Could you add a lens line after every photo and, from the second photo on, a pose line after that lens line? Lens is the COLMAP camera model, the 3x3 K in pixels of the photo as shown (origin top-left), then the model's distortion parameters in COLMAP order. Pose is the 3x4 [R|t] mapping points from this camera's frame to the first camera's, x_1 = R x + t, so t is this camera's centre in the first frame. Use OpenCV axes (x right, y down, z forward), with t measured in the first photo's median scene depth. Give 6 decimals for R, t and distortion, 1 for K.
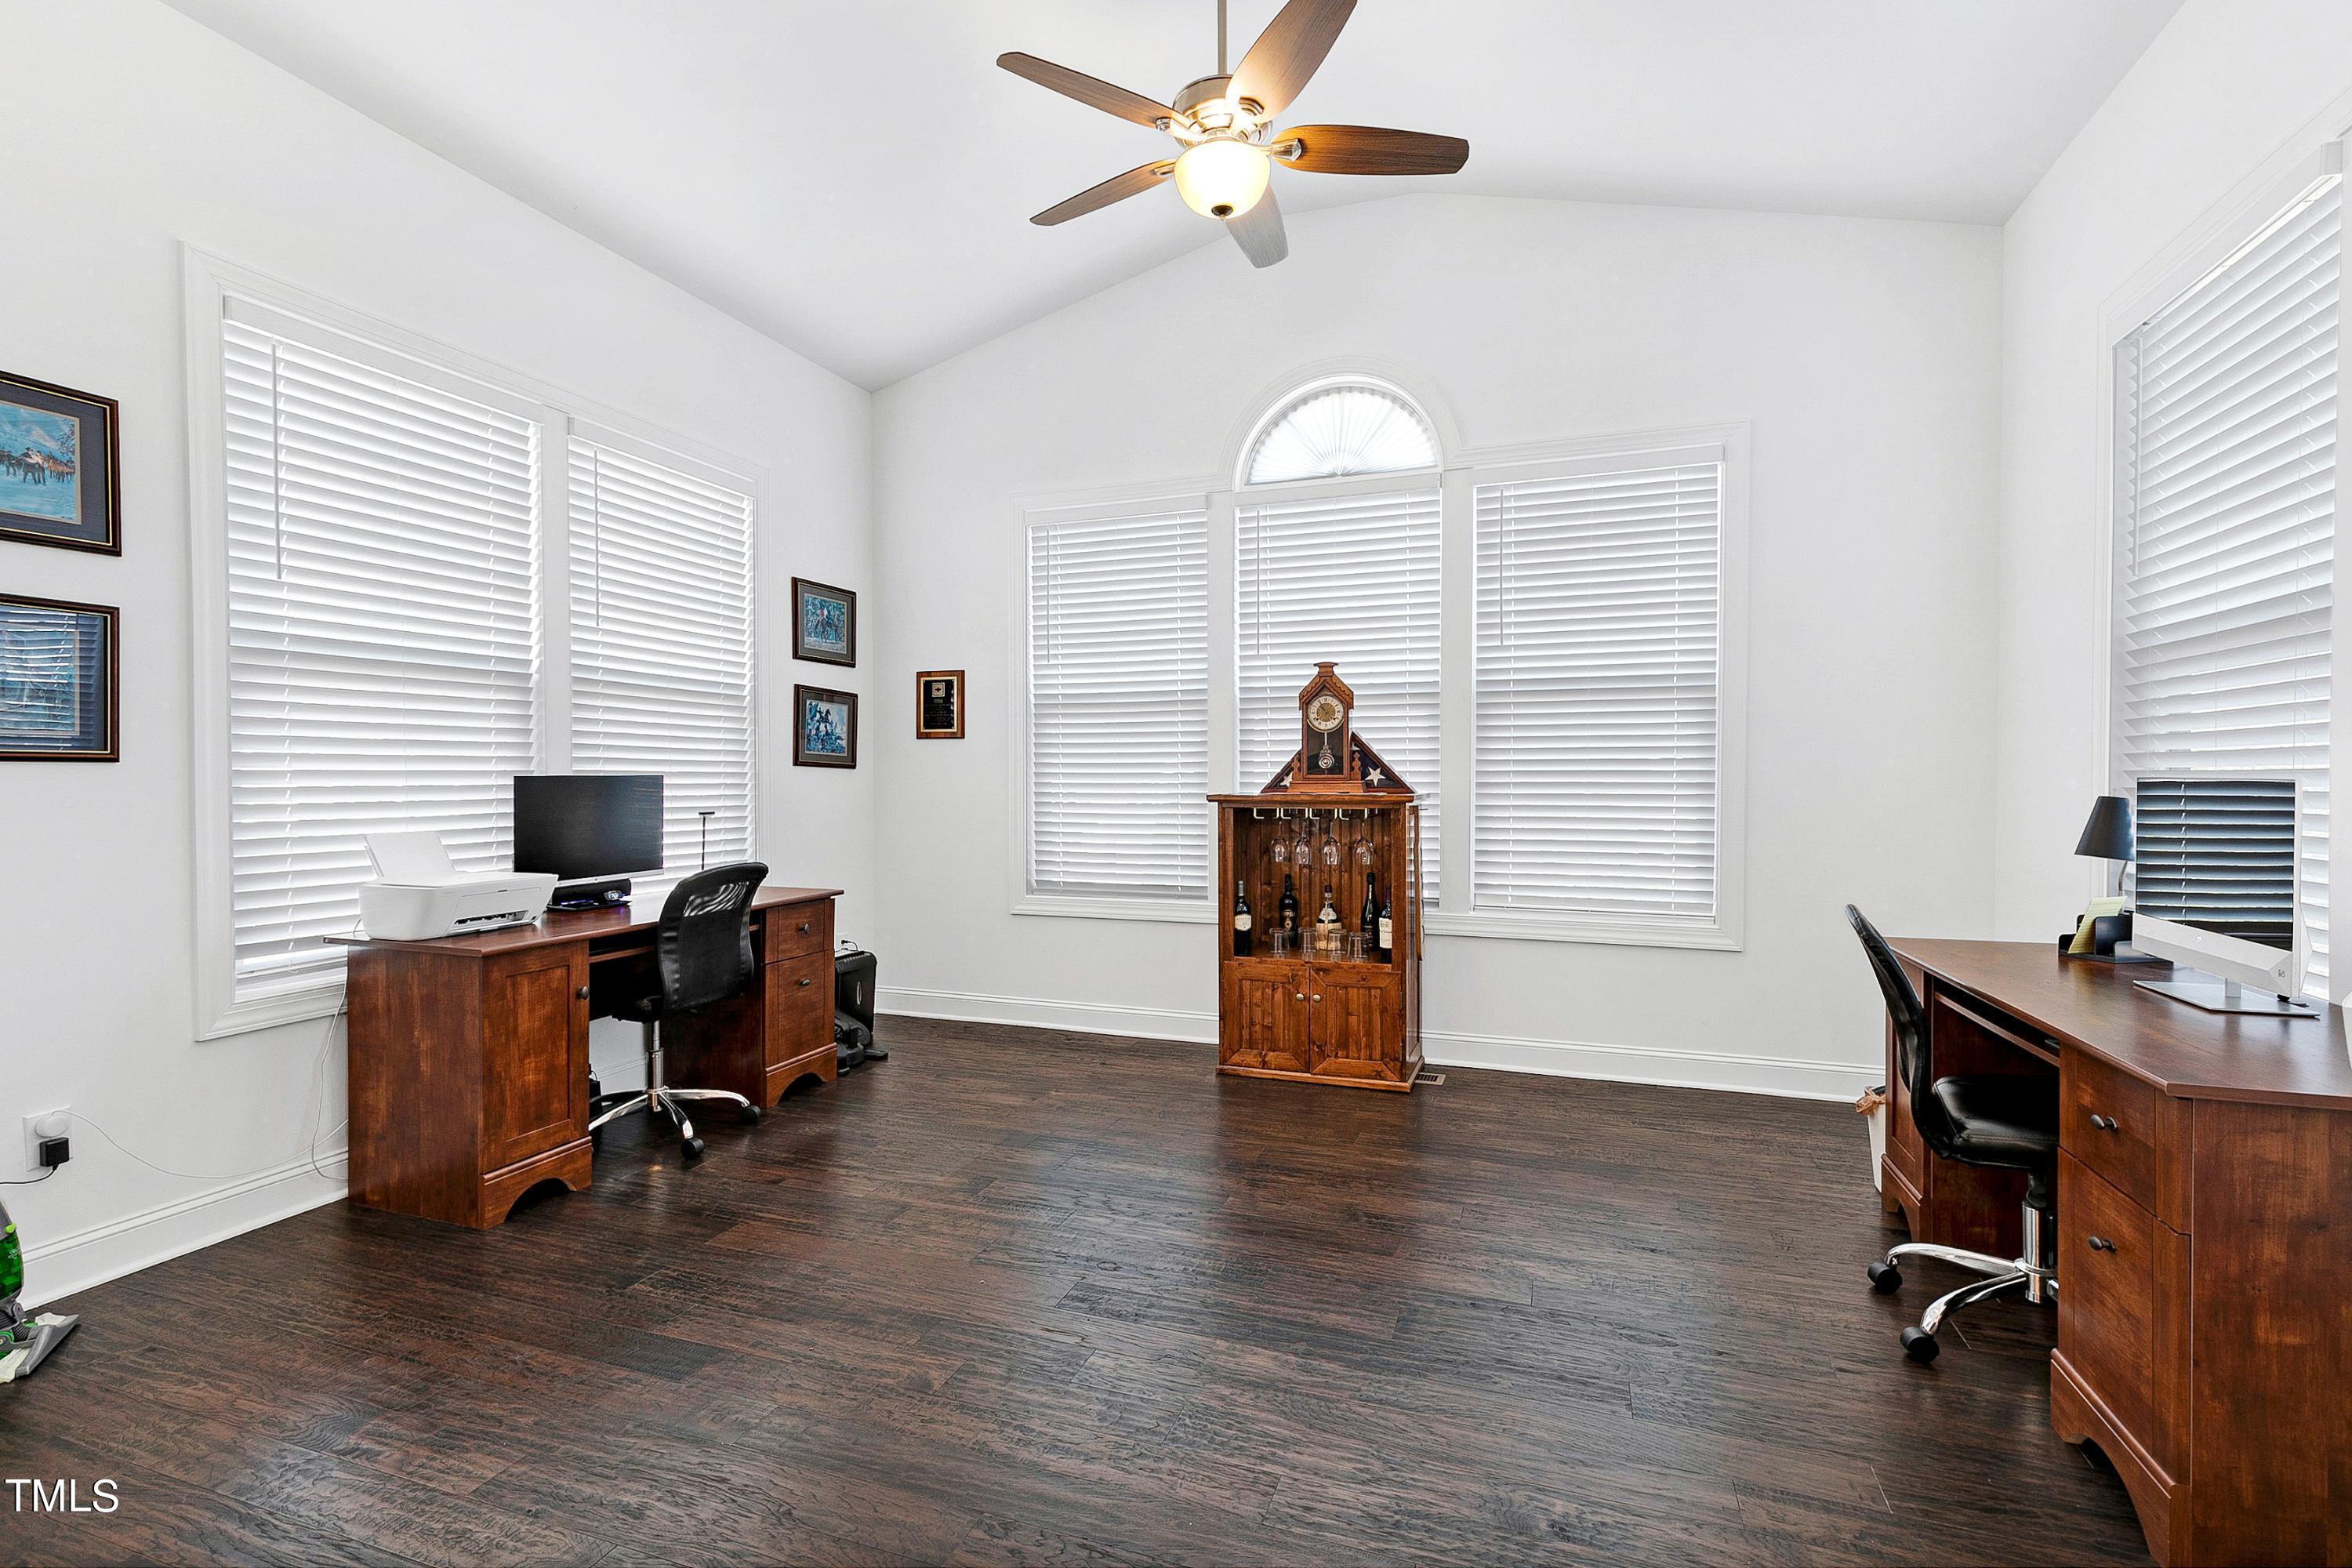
lens RADIAL K [[1073.2, 0, 1168.2], [0, 1073.2, 783.8], [0, 0, 1]] dist [0.006355, -0.002620]
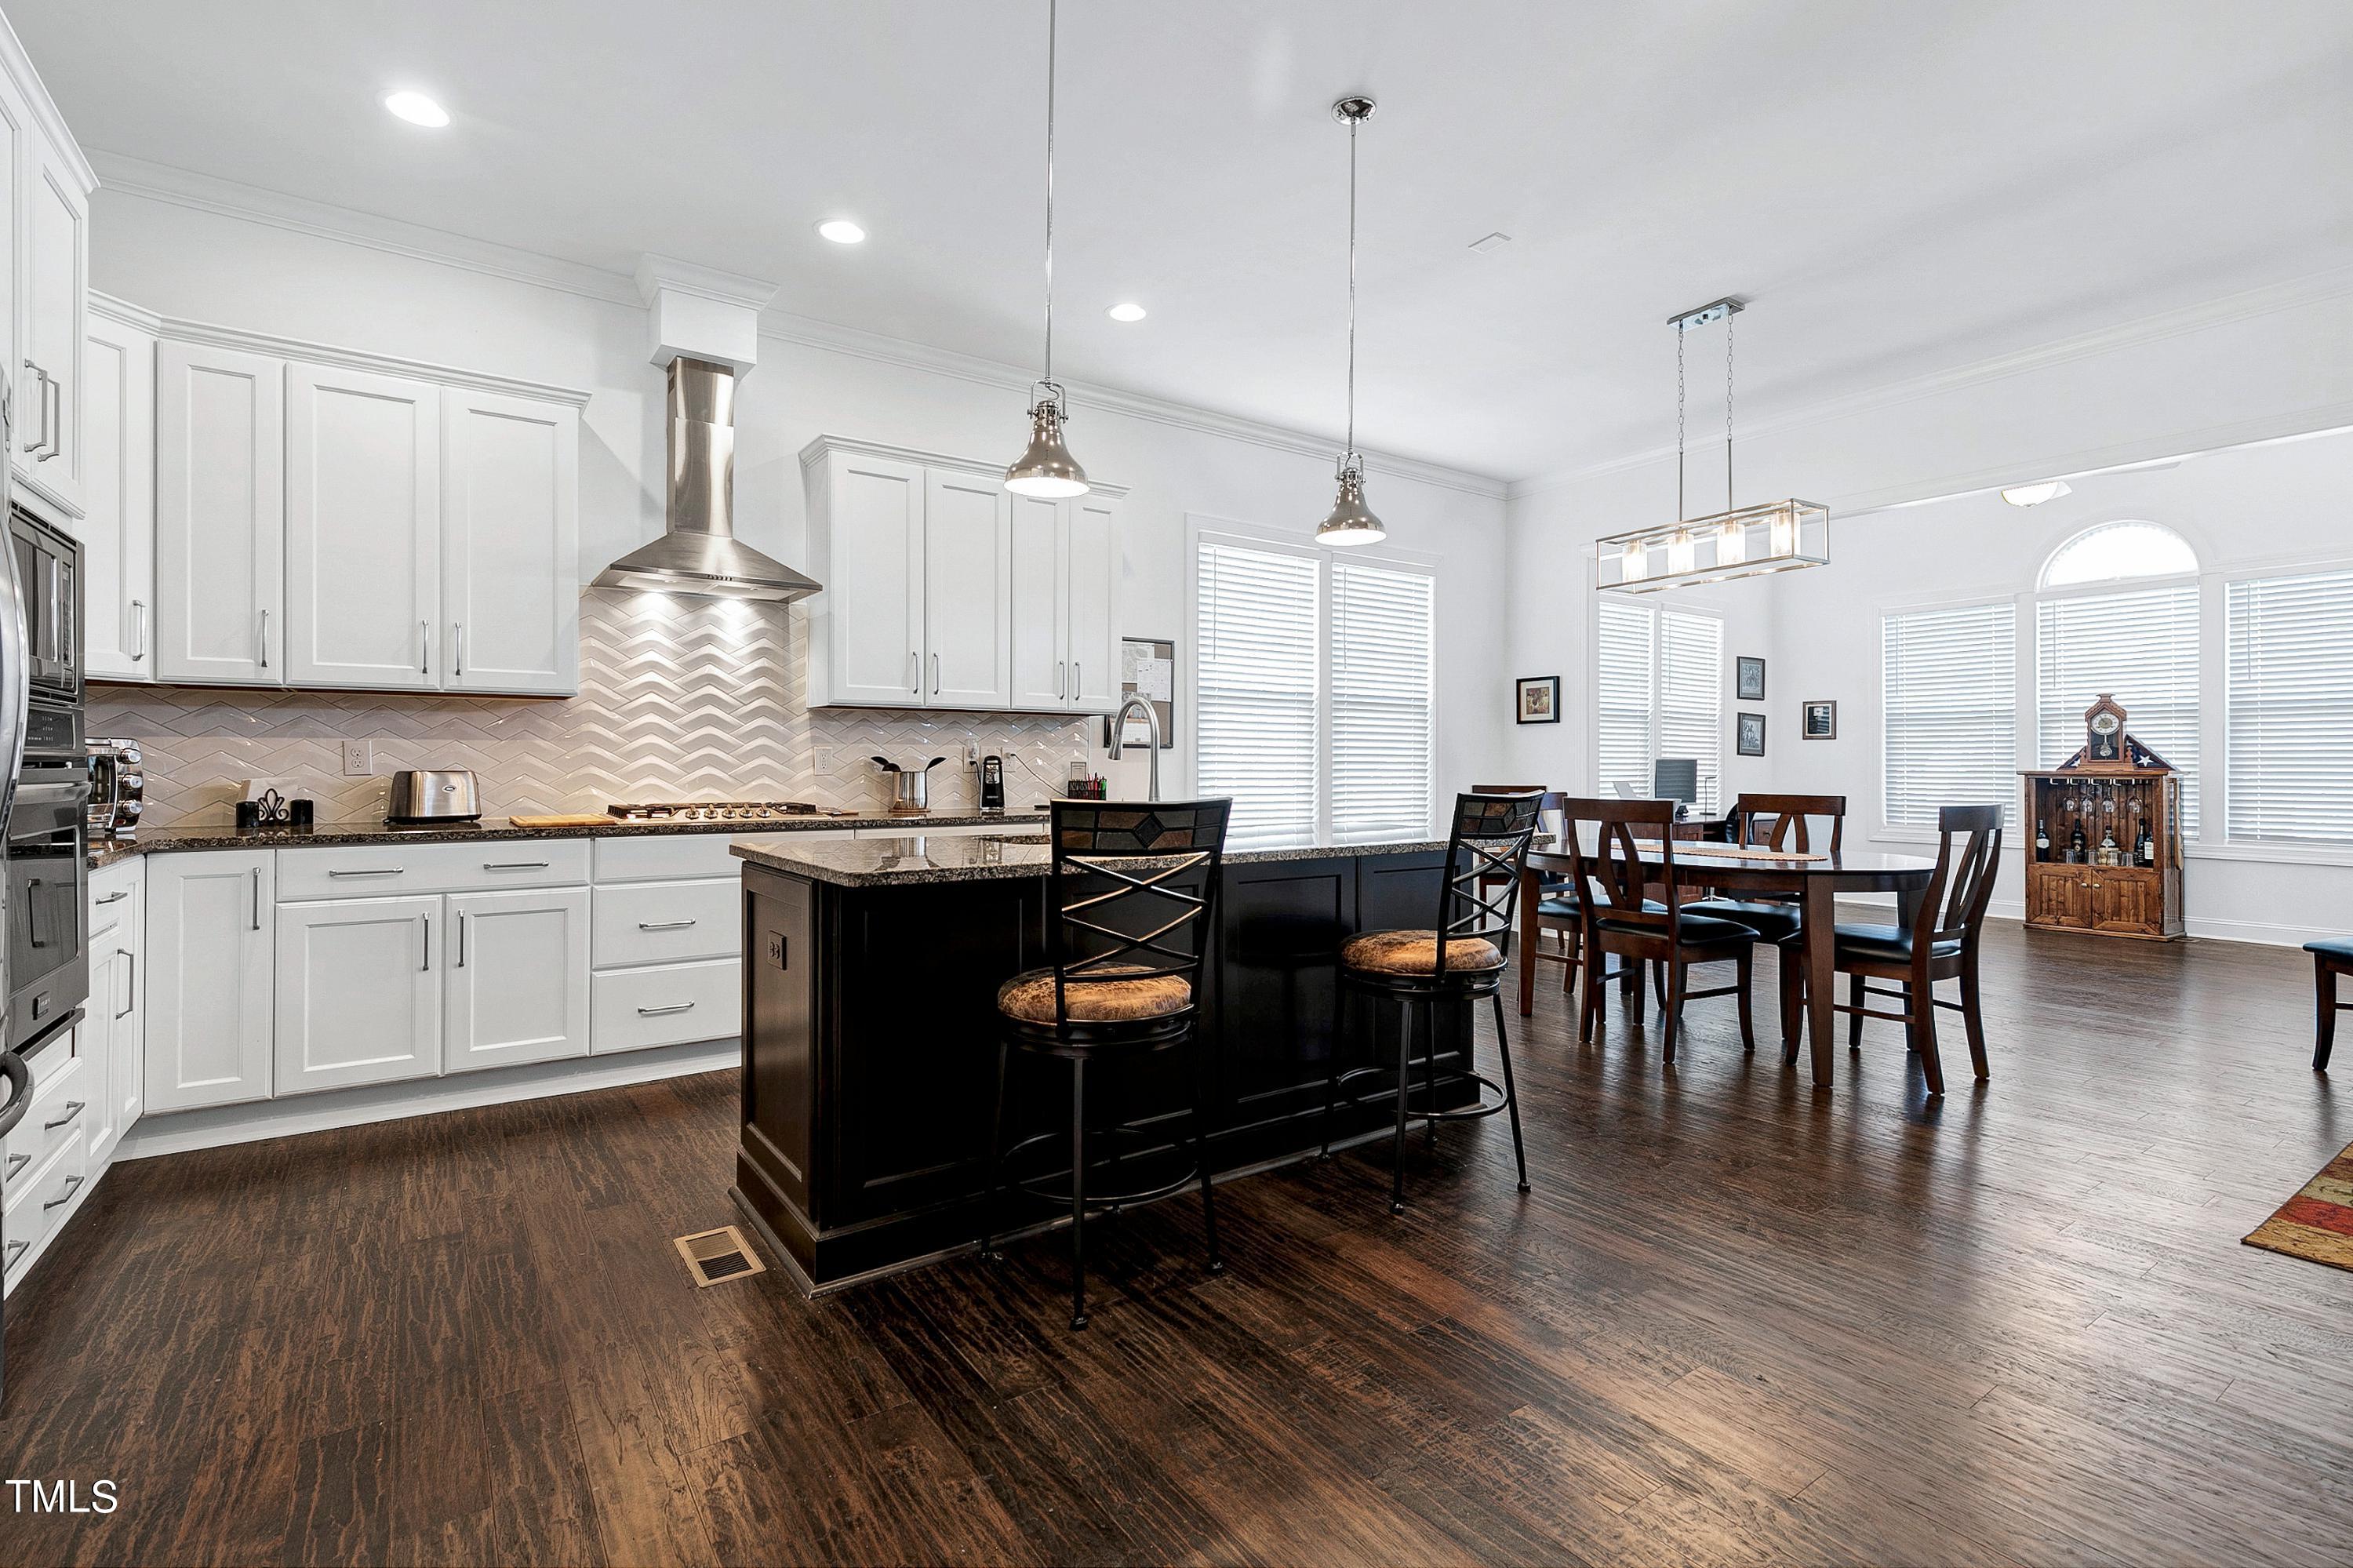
lens RADIAL K [[1073.7, 0, 1168.9], [0, 1073.7, 759.2], [0, 0, 1]] dist [0.006355, -0.002620]
pose [[0.817140, 0.000050, -0.576439, -0.082412], [-0.010204, 0.999845, -0.014378, 0.030705], [0.576348, 0.017631, 0.817014, -1.253360]]
